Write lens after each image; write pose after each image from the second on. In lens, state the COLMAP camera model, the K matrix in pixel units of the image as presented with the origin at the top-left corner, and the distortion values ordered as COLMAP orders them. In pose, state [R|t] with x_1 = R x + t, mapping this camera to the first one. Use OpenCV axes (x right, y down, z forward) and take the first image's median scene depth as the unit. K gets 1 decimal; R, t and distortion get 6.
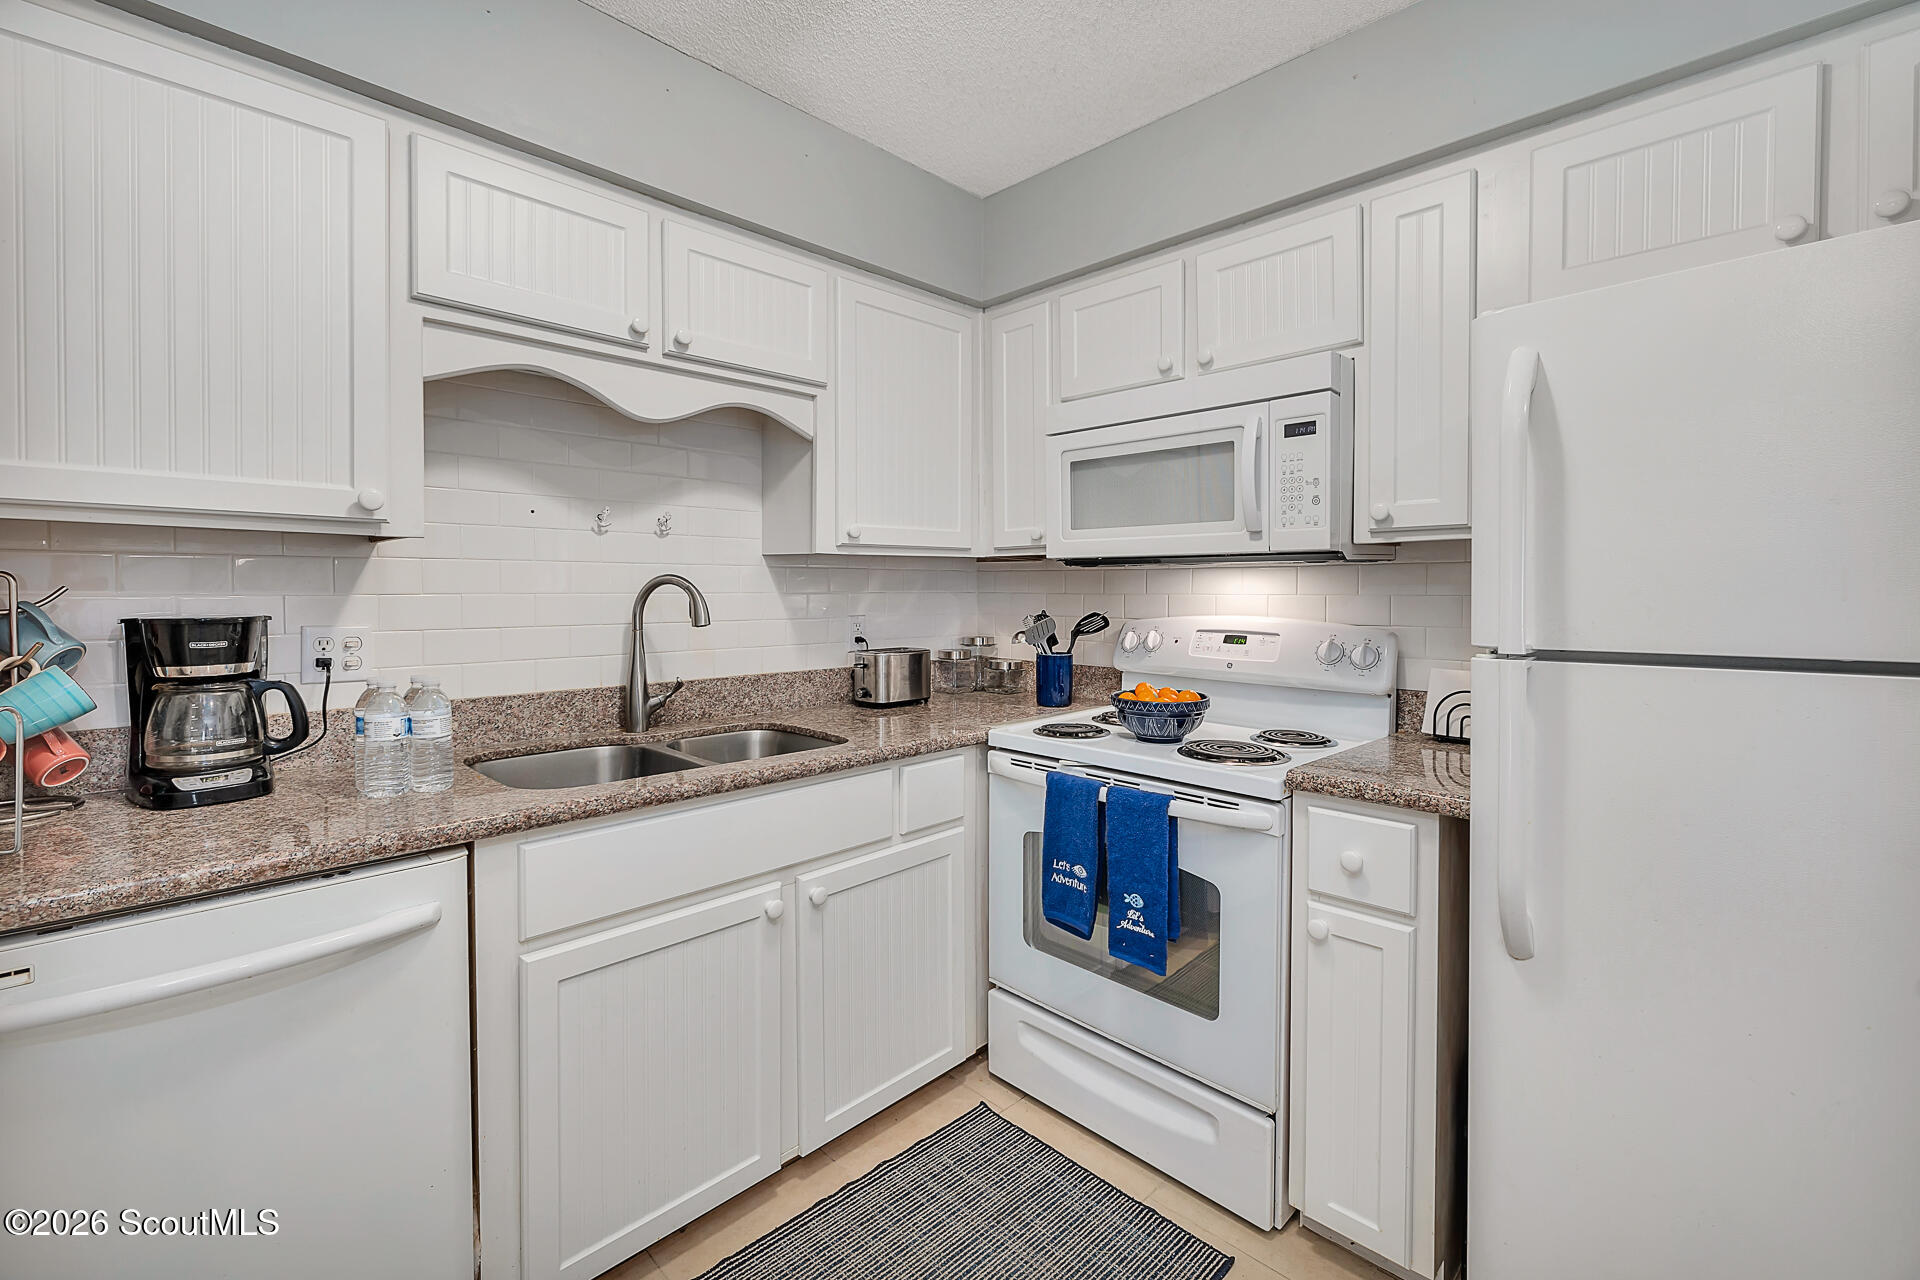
lens RADIAL K [[826.0, 0, 960.9], [0, 826.0, 605.2], [0, 0, 1]] dist [-0.000113, -0.000310]
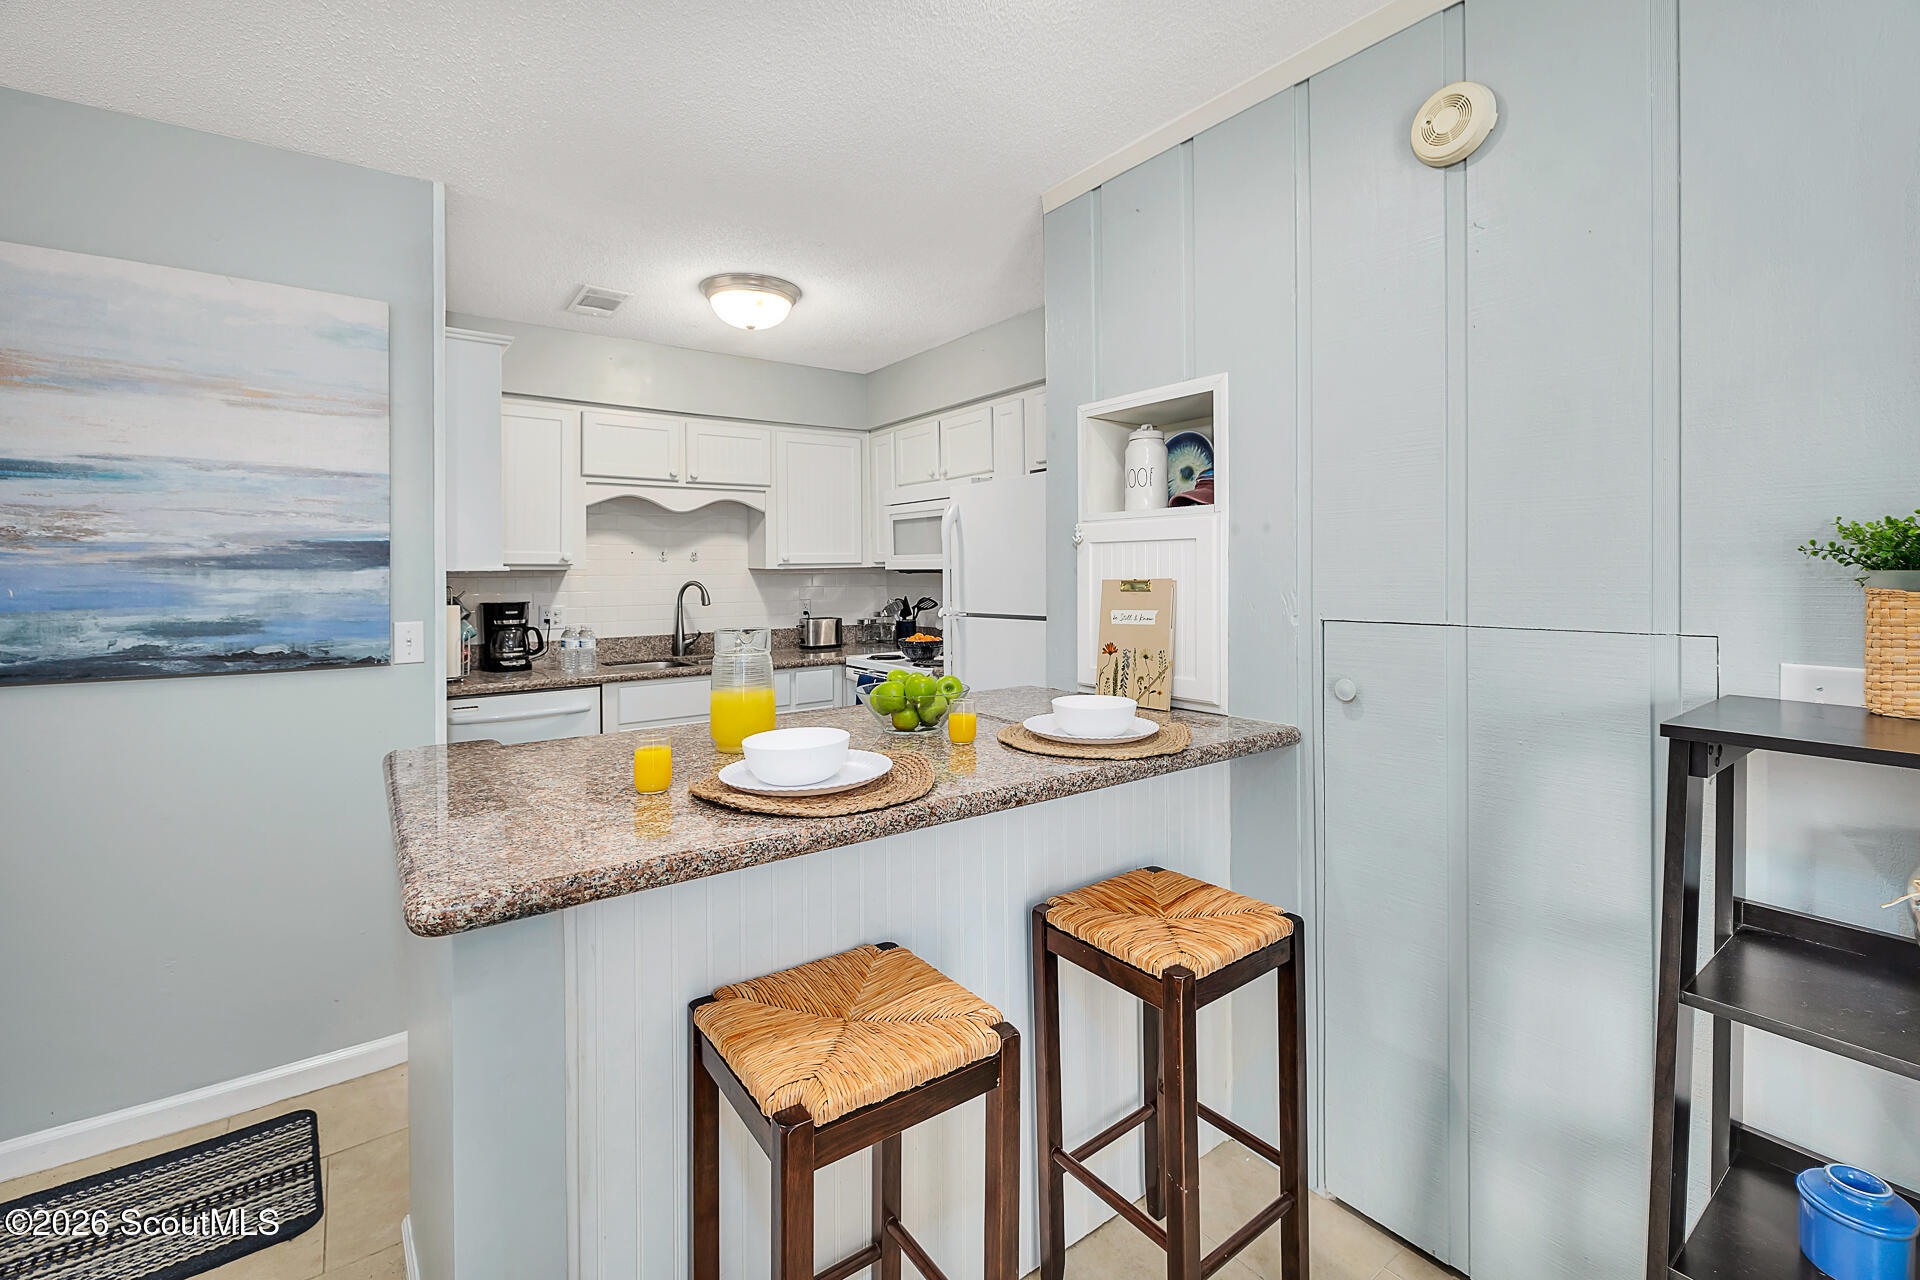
lens RADIAL K [[838.9, 0, 973.4], [0, 838.9, 565.8], [0, 0, 1]] dist [-0.000220, 0.000299]
pose [[0.989864, -0.010114, -0.141658, 0.675143], [0.006781, 0.999689, -0.023995, -0.019926], [0.141857, 0.022792, 0.989625, -1.044538]]
